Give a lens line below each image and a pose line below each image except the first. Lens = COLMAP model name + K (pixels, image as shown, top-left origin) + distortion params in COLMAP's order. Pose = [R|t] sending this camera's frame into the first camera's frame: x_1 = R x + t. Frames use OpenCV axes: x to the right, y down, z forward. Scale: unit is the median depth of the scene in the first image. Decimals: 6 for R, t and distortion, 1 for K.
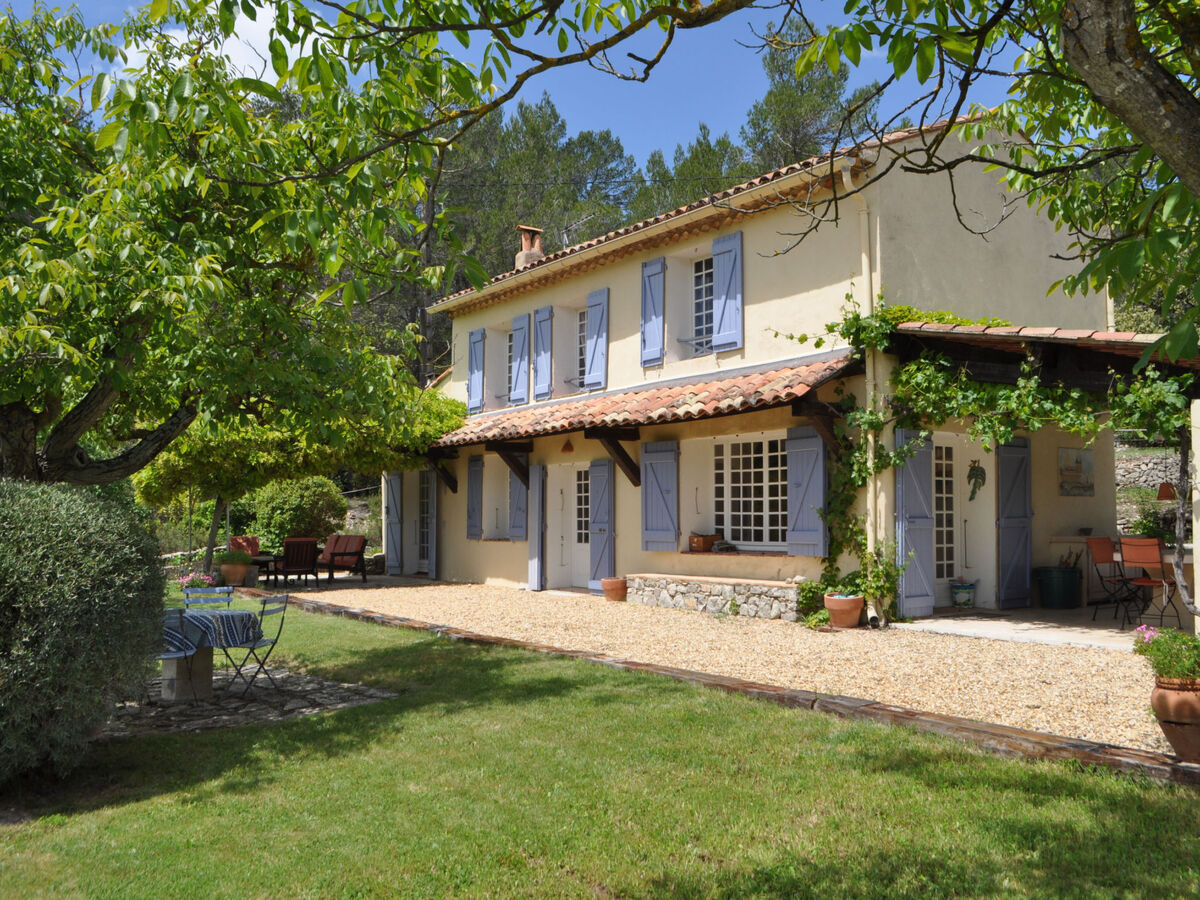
lens RADIAL K [[1073.5, 0, 599.5], [0, 1073.5, 453.9], [0, 0, 1]] dist [-0.047594, -0.006850]
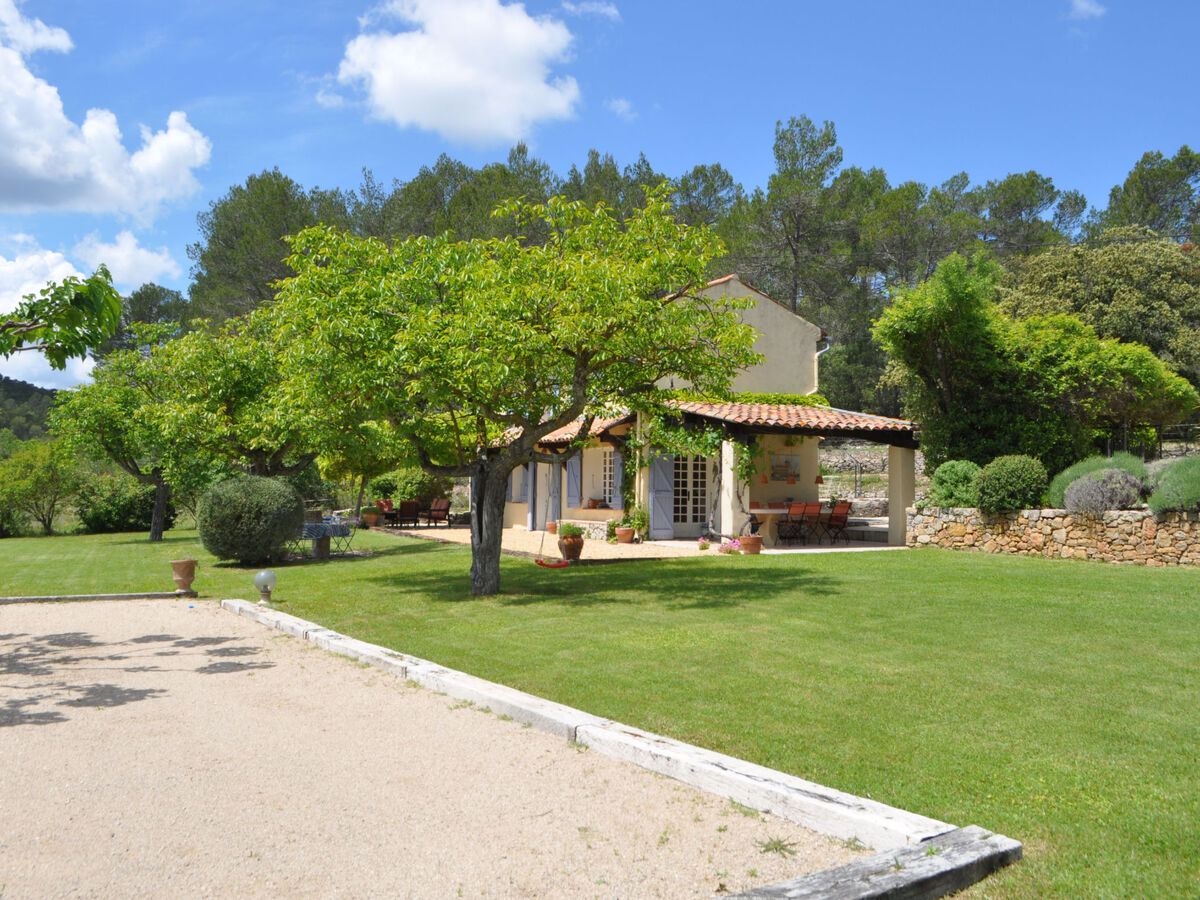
lens RADIAL K [[1073.5, 0, 600.4], [0, 1073.5, 448.4], [0, 0, 1]] dist [-0.047594, -0.006850]
pose [[0.982126, 0.001669, -0.188217, 0.467869], [0.002022, 0.999809, 0.019419, -0.051949], [0.188214, -0.019453, 0.981935, -0.867969]]
